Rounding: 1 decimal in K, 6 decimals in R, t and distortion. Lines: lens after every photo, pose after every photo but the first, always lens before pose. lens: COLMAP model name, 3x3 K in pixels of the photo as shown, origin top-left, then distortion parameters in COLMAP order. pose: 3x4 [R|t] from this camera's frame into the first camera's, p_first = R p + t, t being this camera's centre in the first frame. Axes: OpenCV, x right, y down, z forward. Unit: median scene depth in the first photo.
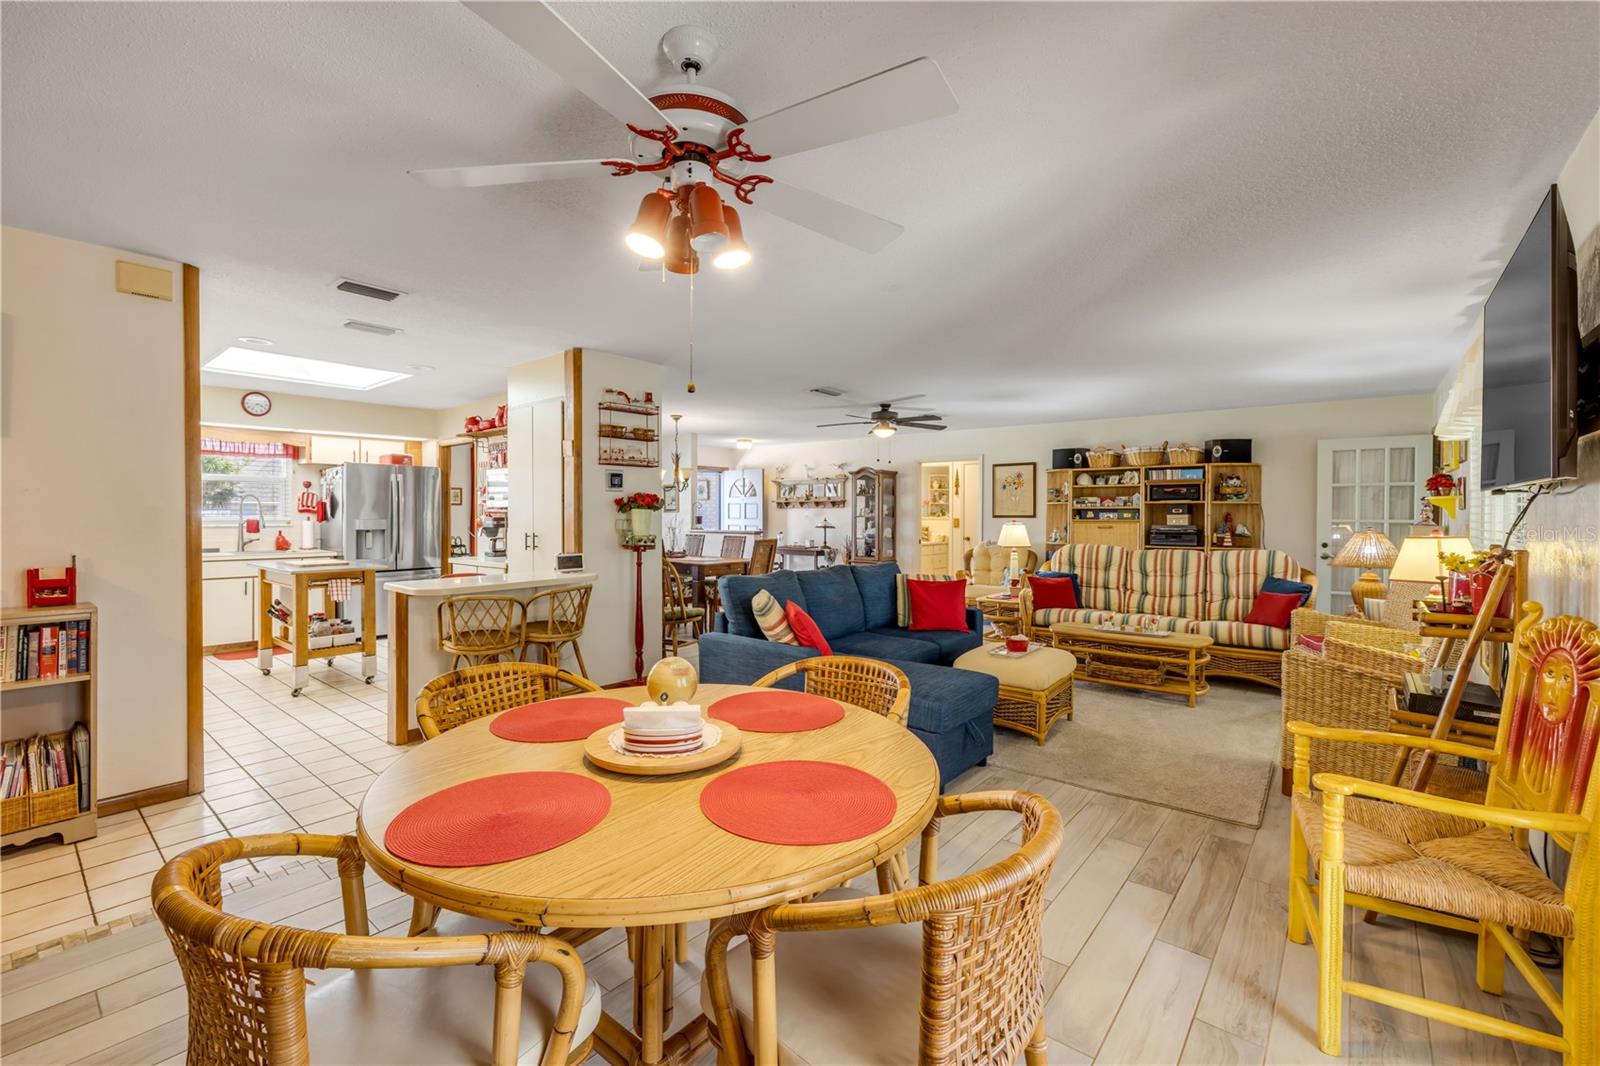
lens RADIAL K [[677.2, 0, 795.4], [0, 677.2, 521.3], [0, 0, 1]] dist [-0.001728, 0.000437]
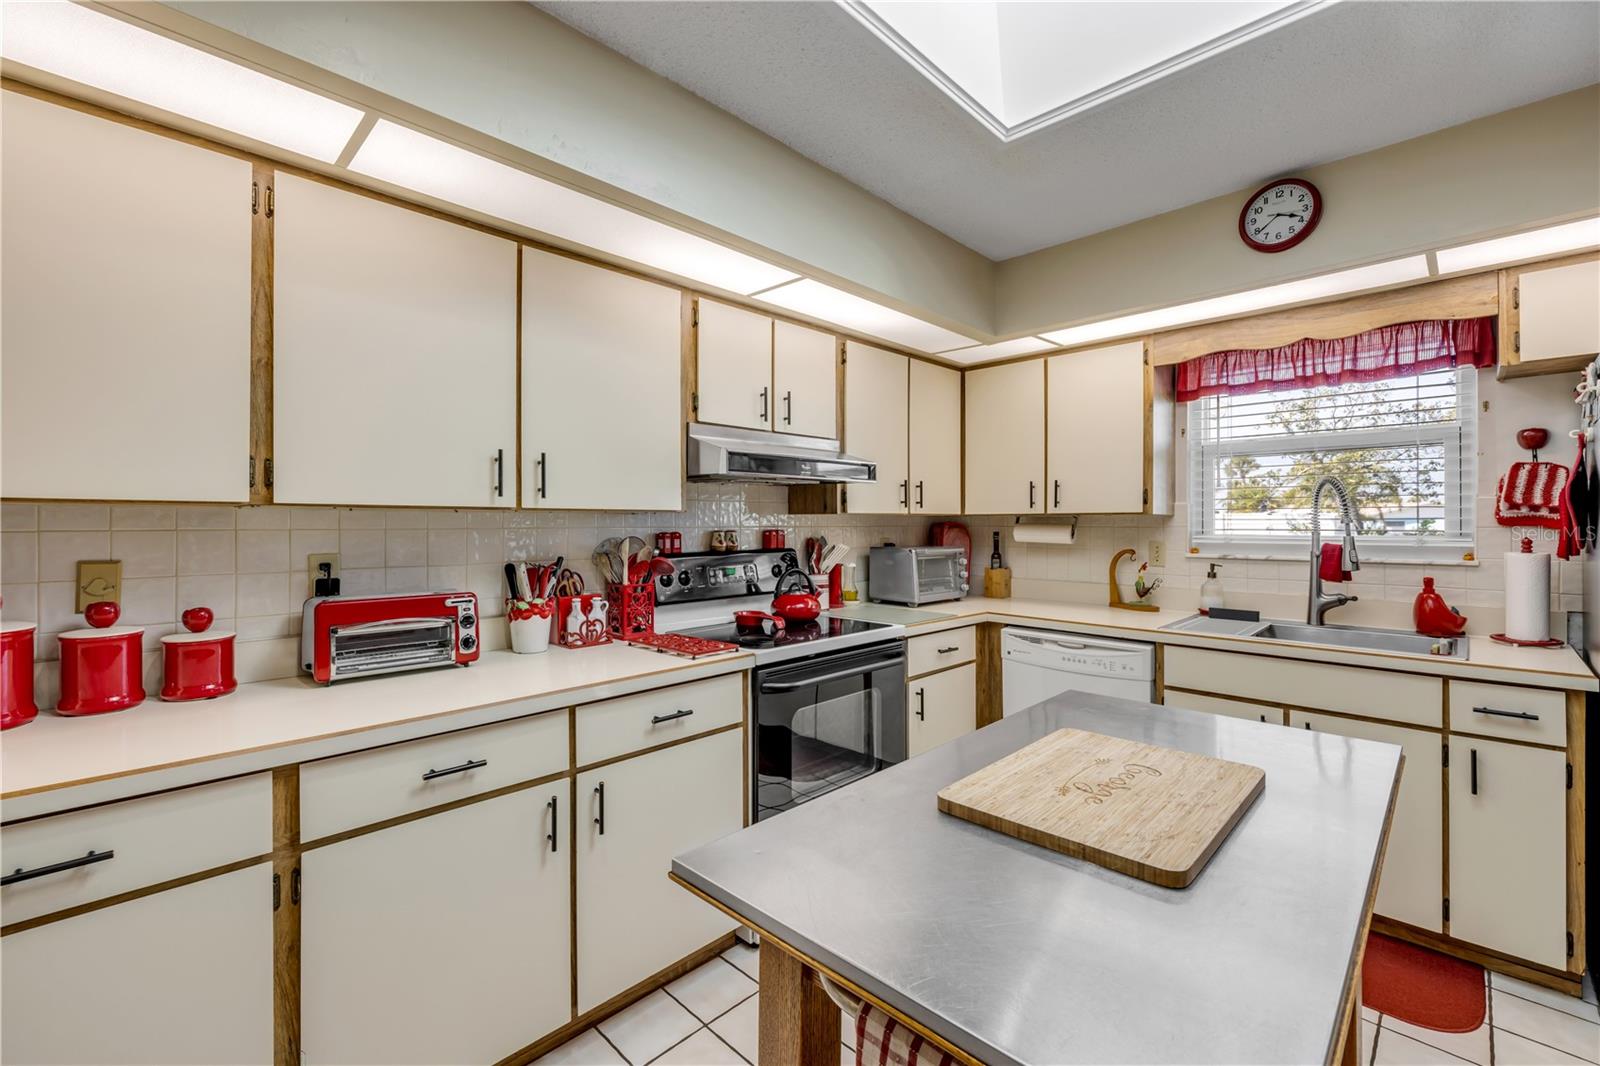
lens RADIAL K [[677.2, 0, 791.0], [0, 677.2, 521.6], [0, 0, 1]] dist [-0.001728, 0.000437]
pose [[-0.088094, -0.006858, -0.996089, -0.390328], [-0.011592, 0.999916, -0.005859, -0.009452], [0.996045, 0.011031, -0.088166, 0.710302]]
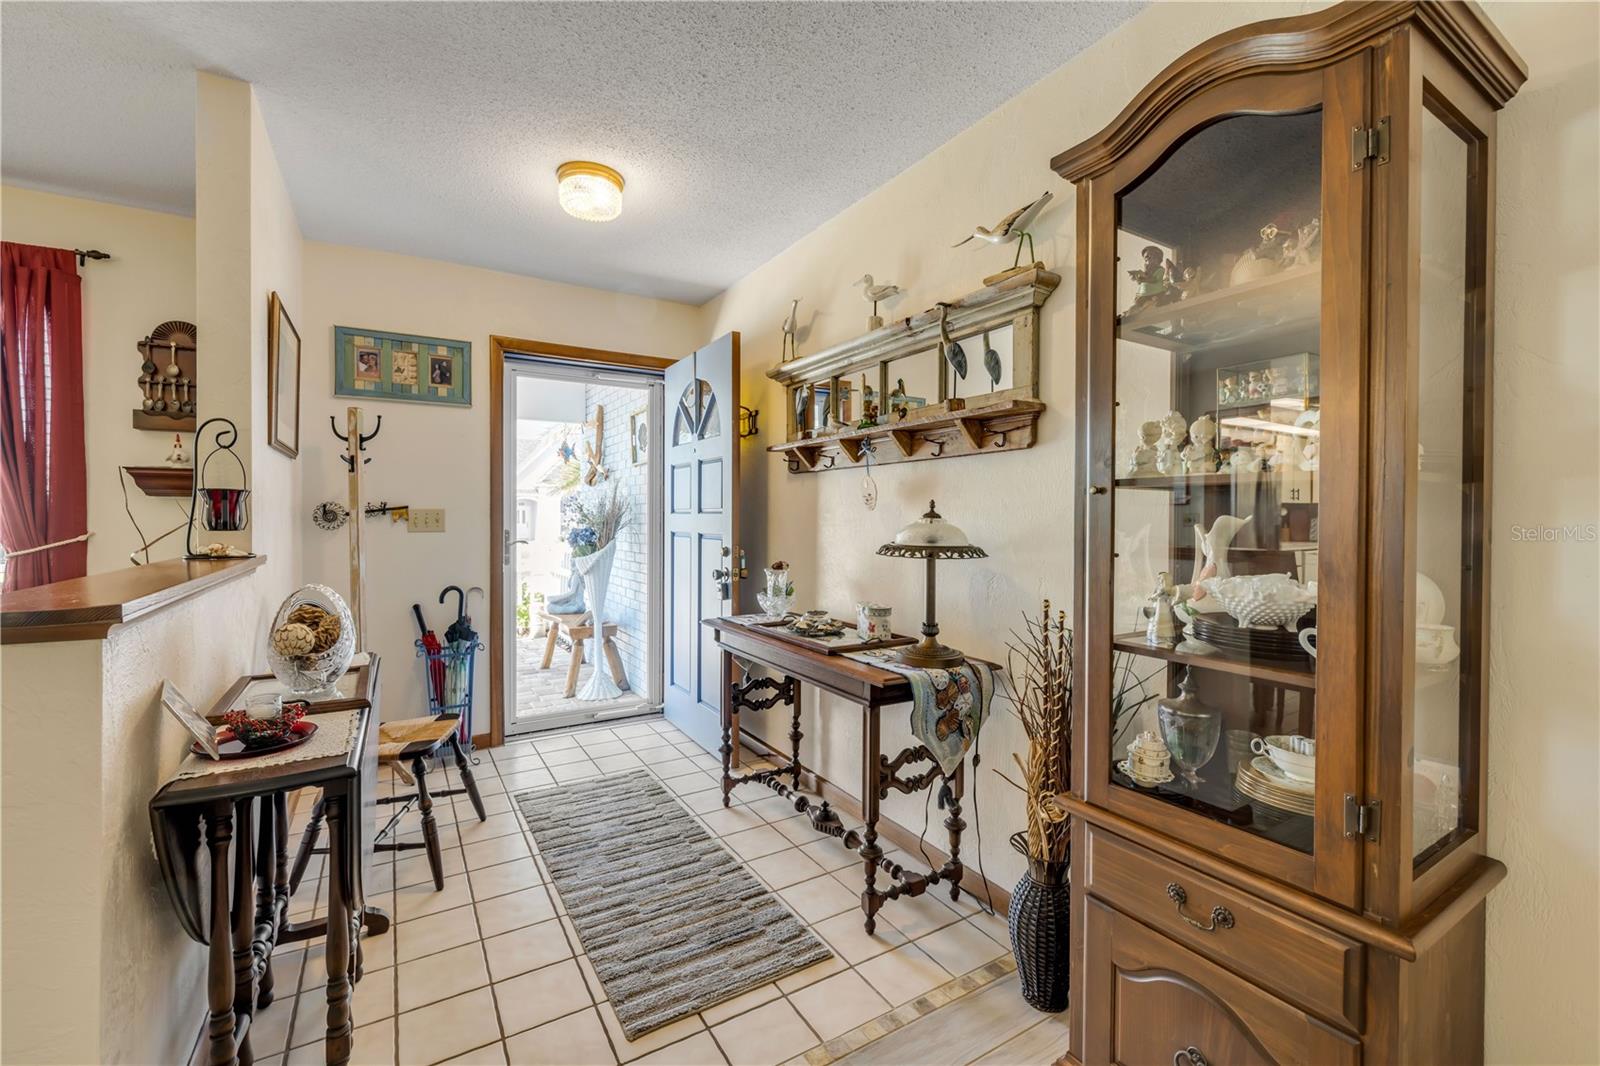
lens RADIAL K [[677.2, 0, 804.6], [0, 677.2, 522.5], [0, 0, 1]] dist [-0.001728, 0.000437]
pose [[0.948411, 0.004233, -0.317015, 0.108210], [-0.005463, 0.999981, -0.002990, 0.002339], [0.316996, 0.004567, 0.948416, 1.222846]]
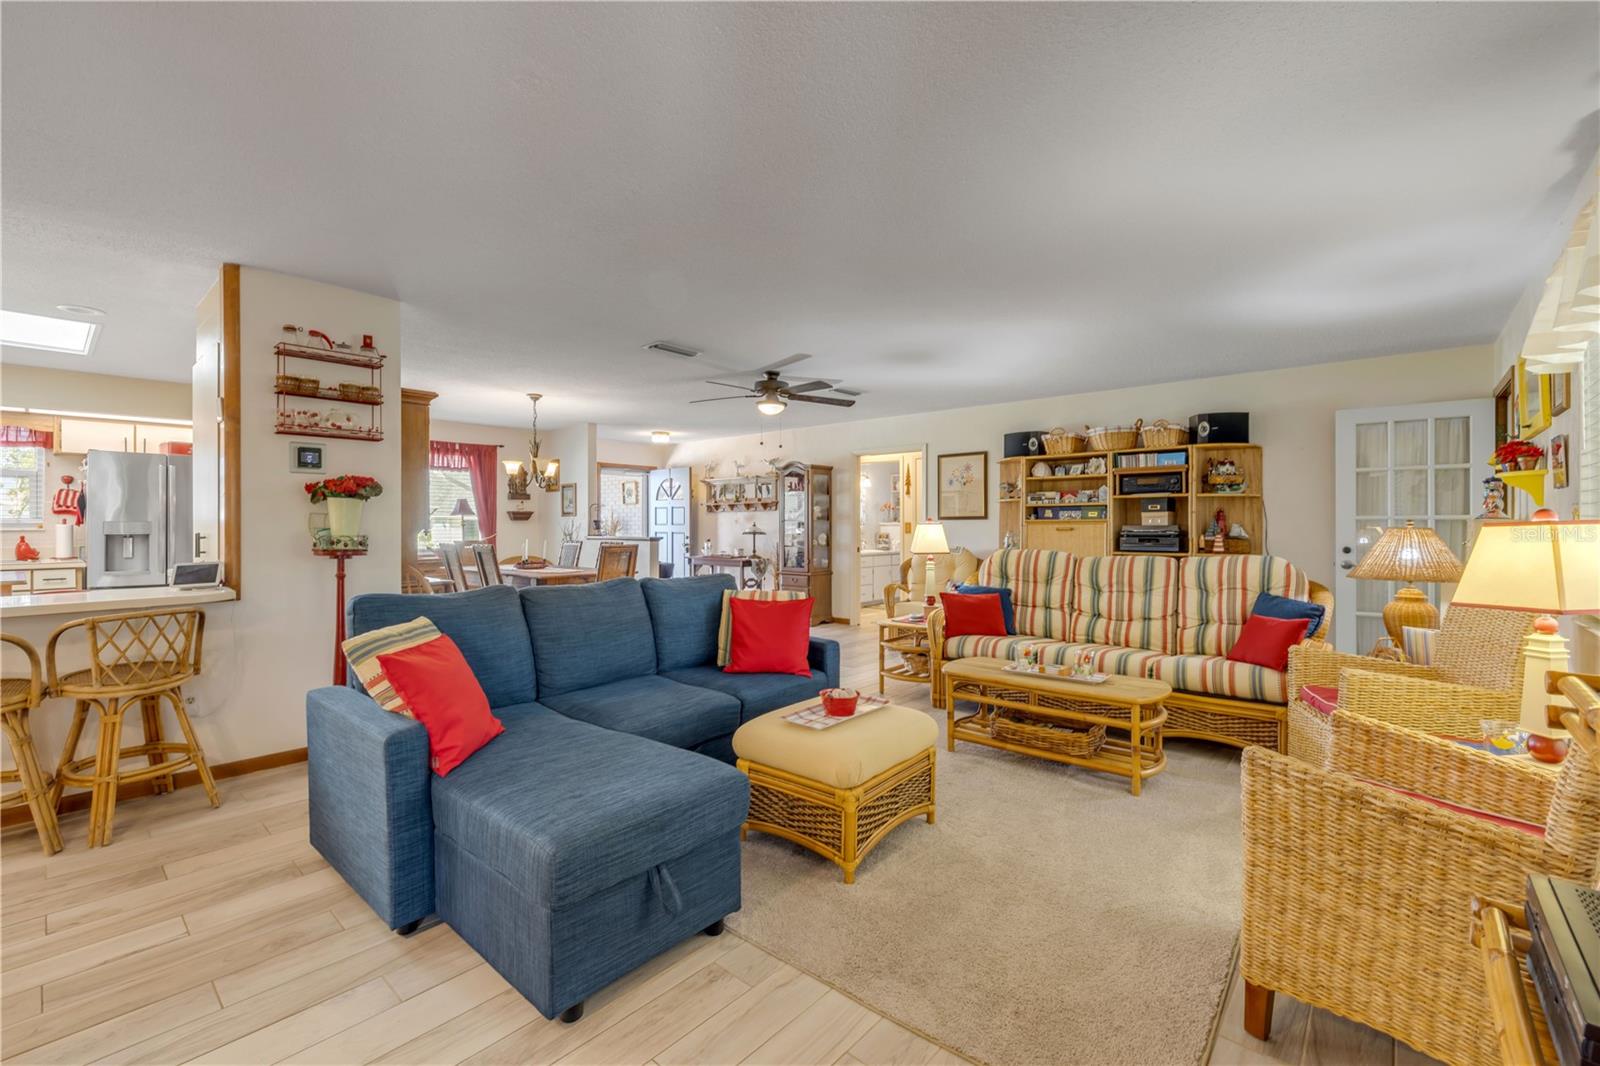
lens RADIAL K [[677.2, 0, 797.0], [0, 677.2, 525.9], [0, 0, 1]] dist [-0.001728, 0.000437]
pose [[0.999611, -0.003978, -0.027620, 0.184522], [0.003658, 0.999926, -0.011612, 0.014490], [0.027664, 0.011506, 0.999551, 0.222051]]
